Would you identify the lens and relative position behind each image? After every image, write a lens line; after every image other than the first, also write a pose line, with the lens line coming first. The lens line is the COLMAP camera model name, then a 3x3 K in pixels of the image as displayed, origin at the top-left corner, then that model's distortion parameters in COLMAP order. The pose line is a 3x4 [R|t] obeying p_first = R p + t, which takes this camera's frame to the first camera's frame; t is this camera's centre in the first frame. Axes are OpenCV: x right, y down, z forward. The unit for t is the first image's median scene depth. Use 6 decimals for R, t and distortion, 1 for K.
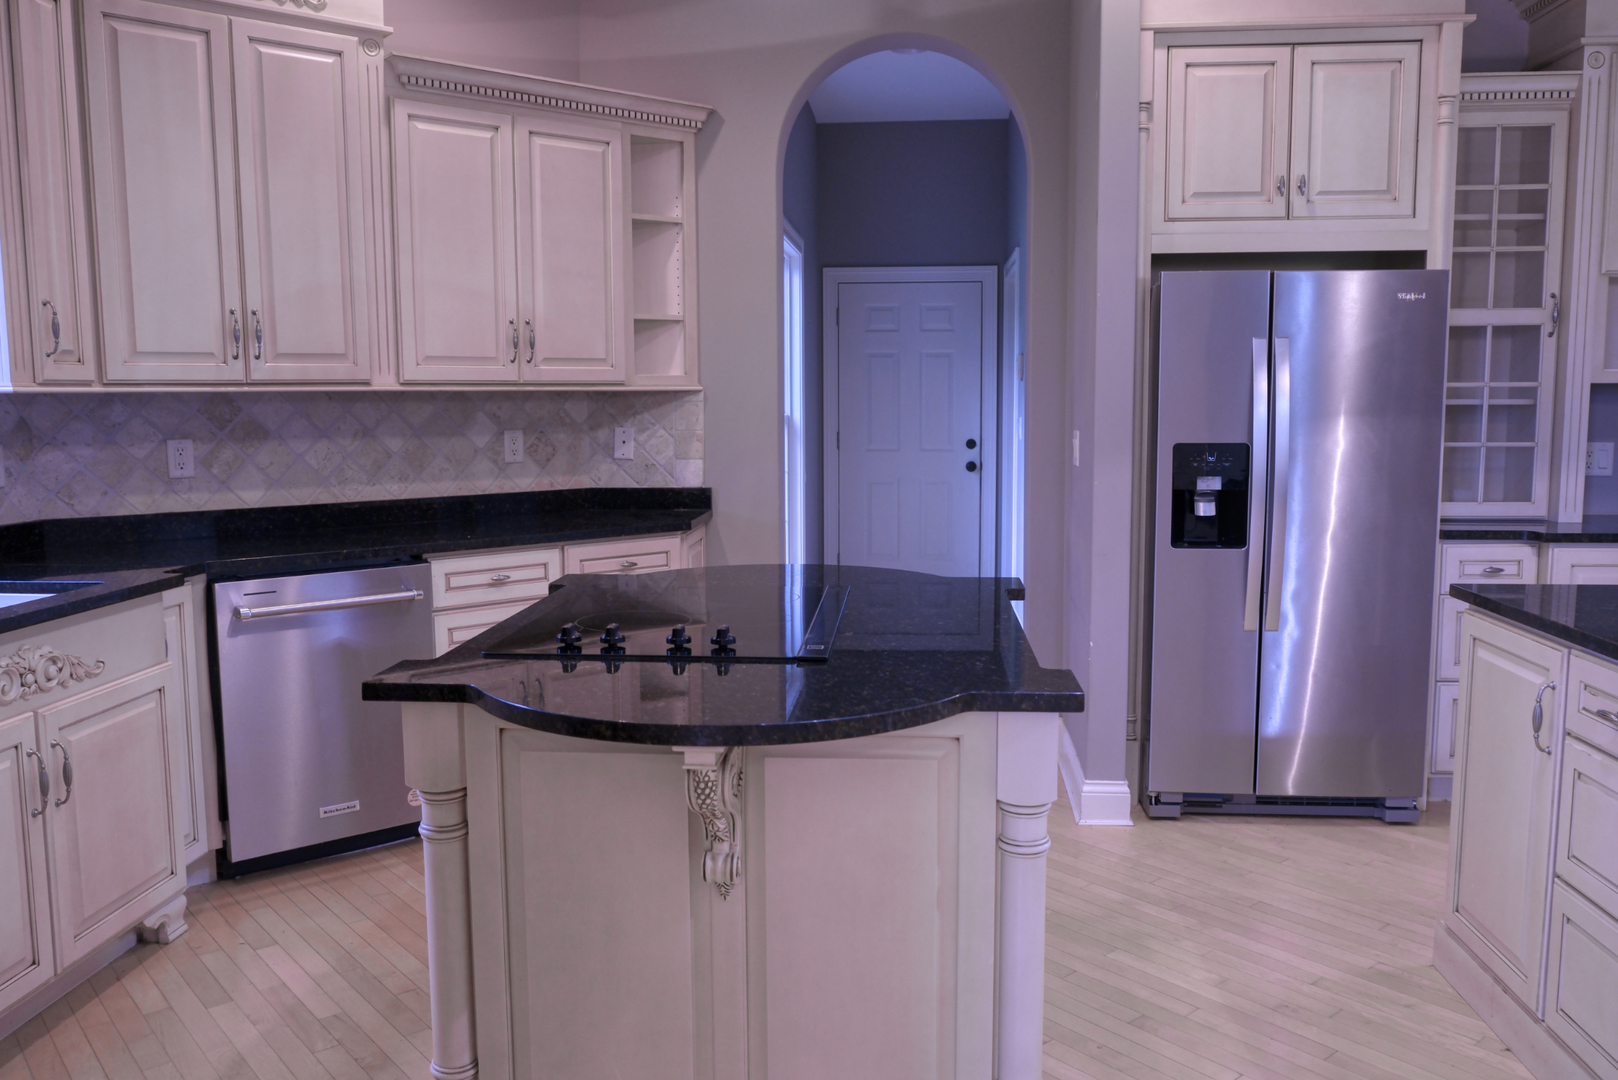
lens RADIAL K [[1279.8, 0, 814.9], [0, 1279.8, 539.6], [0, 0, 1]] dist [-0.041813, 0.034328]
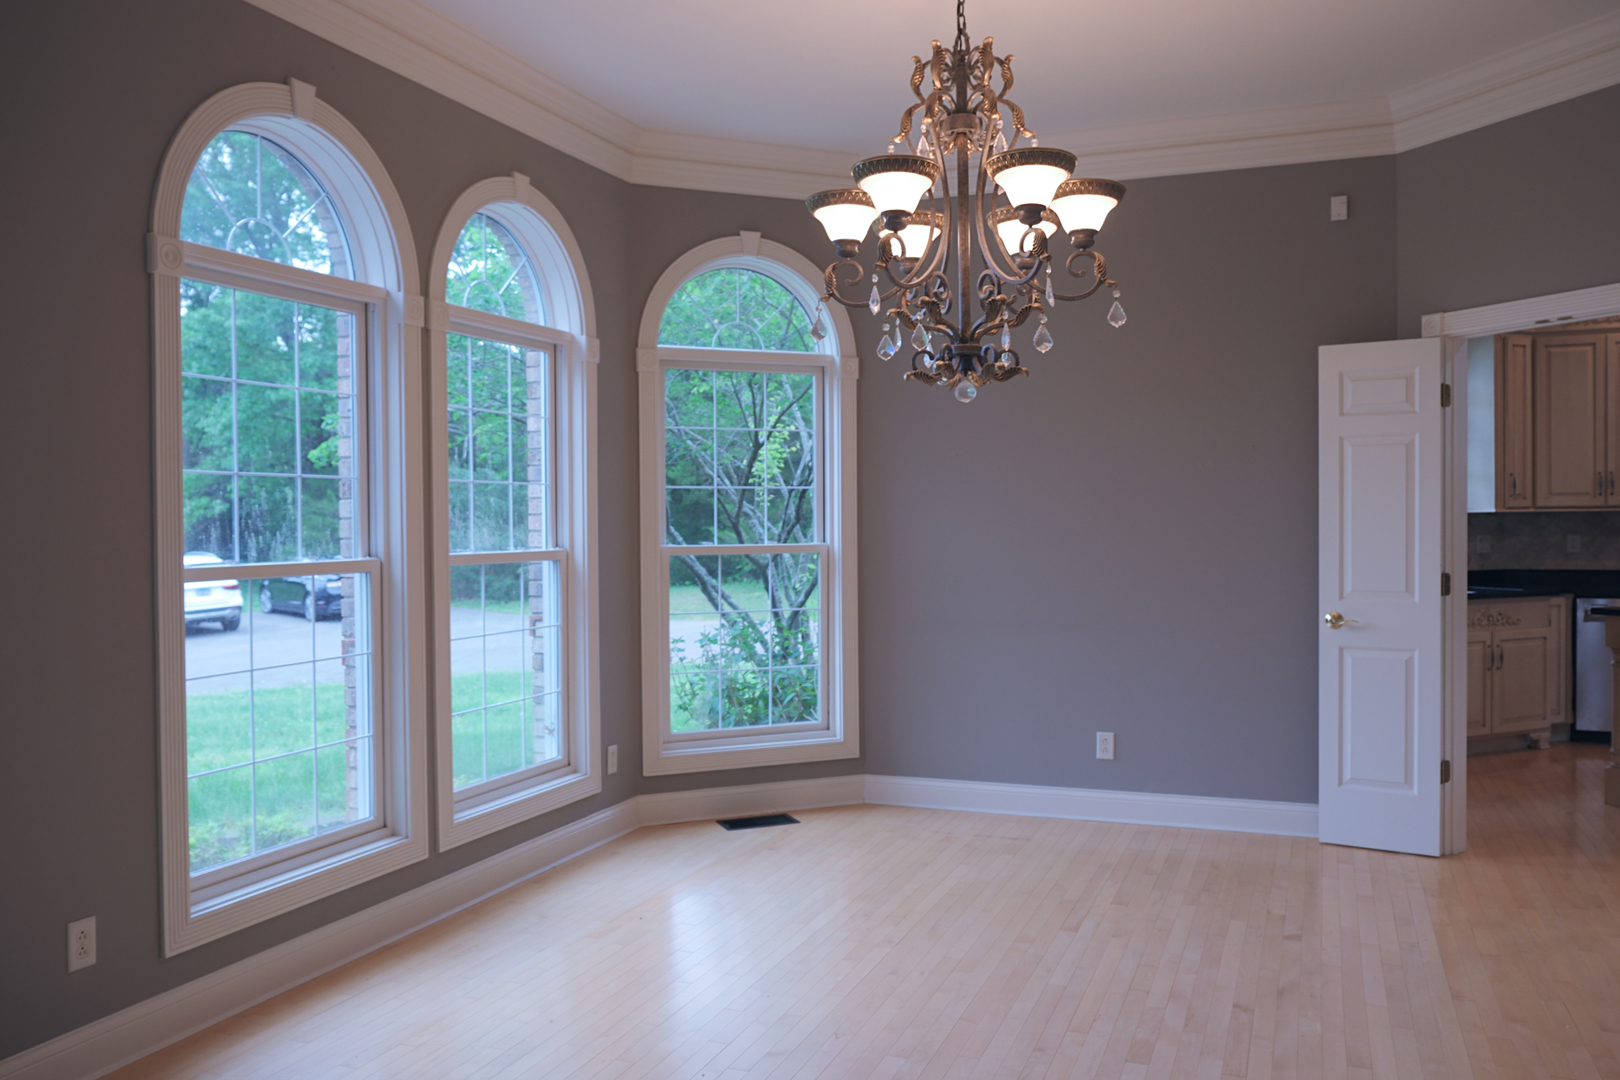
lens RADIAL K [[1281.4, 0, 815.9], [0, 1281.4, 539.6], [0, 0, 1]] dist [-0.041813, 0.034328]
pose [[0.480391, 0.017570, -0.876879, 0.750883], [-0.093087, 0.995173, -0.031056, 0.114033], [0.872101, 0.096545, 0.479708, -1.112619]]
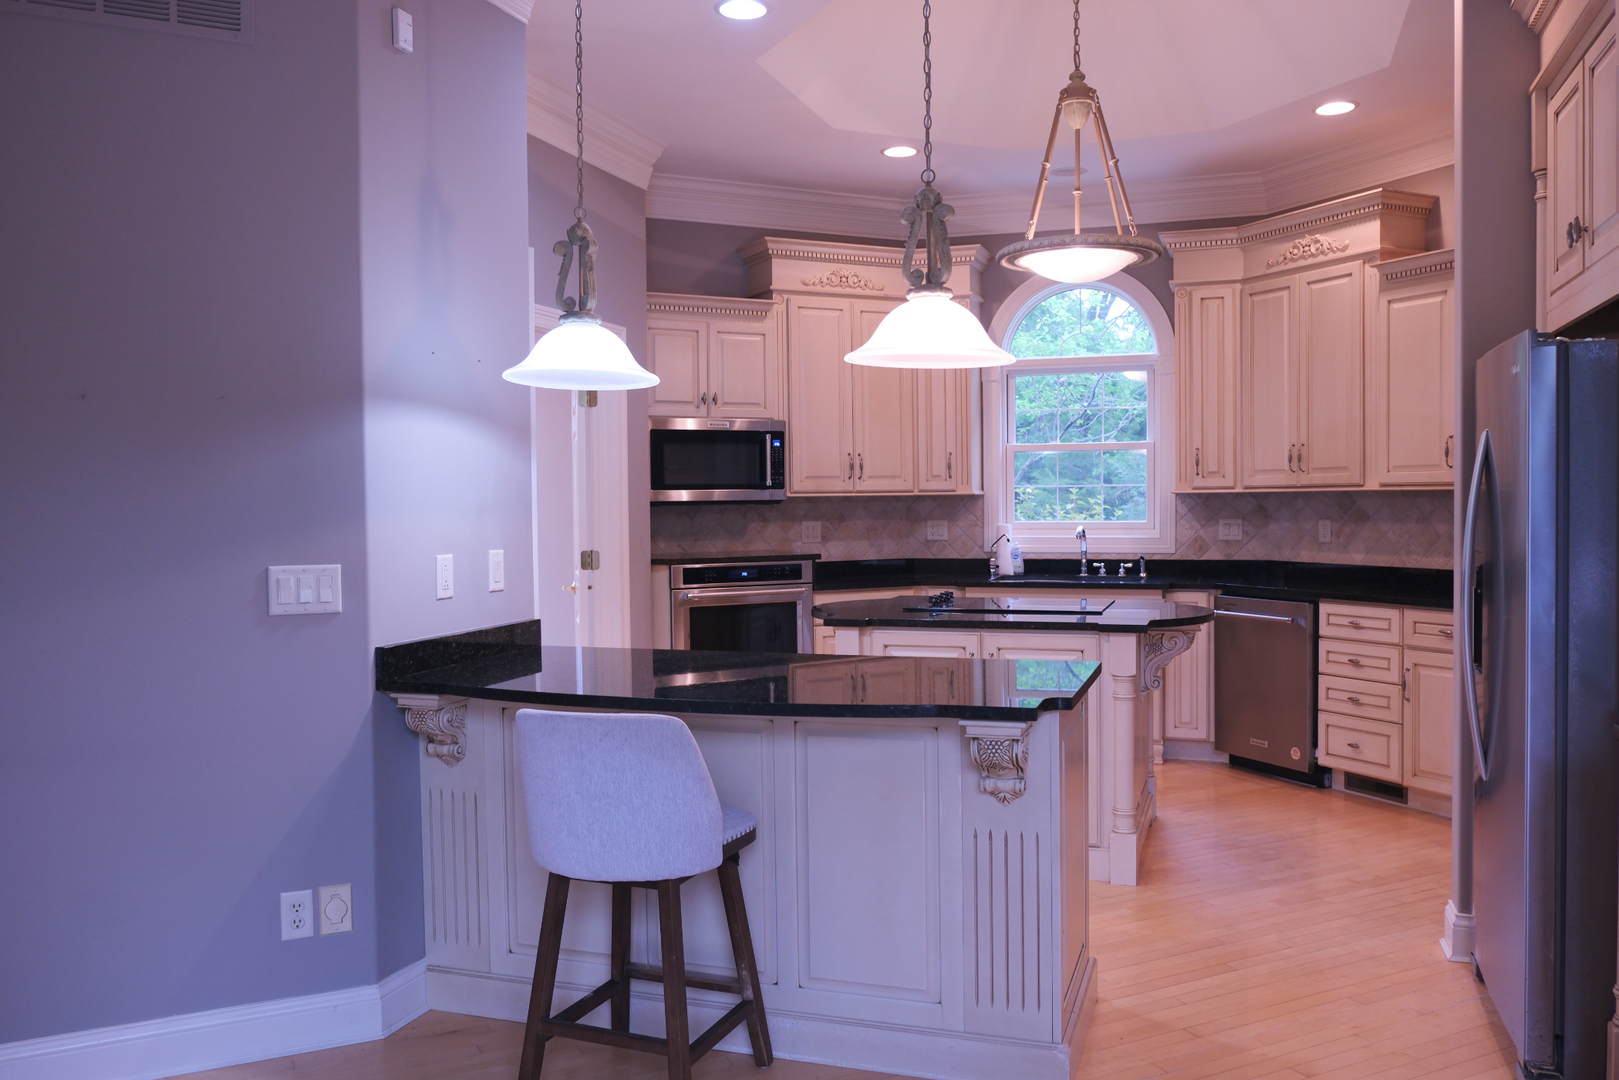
lens RADIAL K [[1280.6, 0, 815.4], [0, 1280.6, 539.6], [0, 0, 1]] dist [-0.041813, 0.034328]
pose [[-0.261445, 0.035421, -0.964568, 1.358923], [-0.100492, 0.992897, 0.063700, -0.097555], [0.959973, 0.113585, -0.256028, 0.837777]]
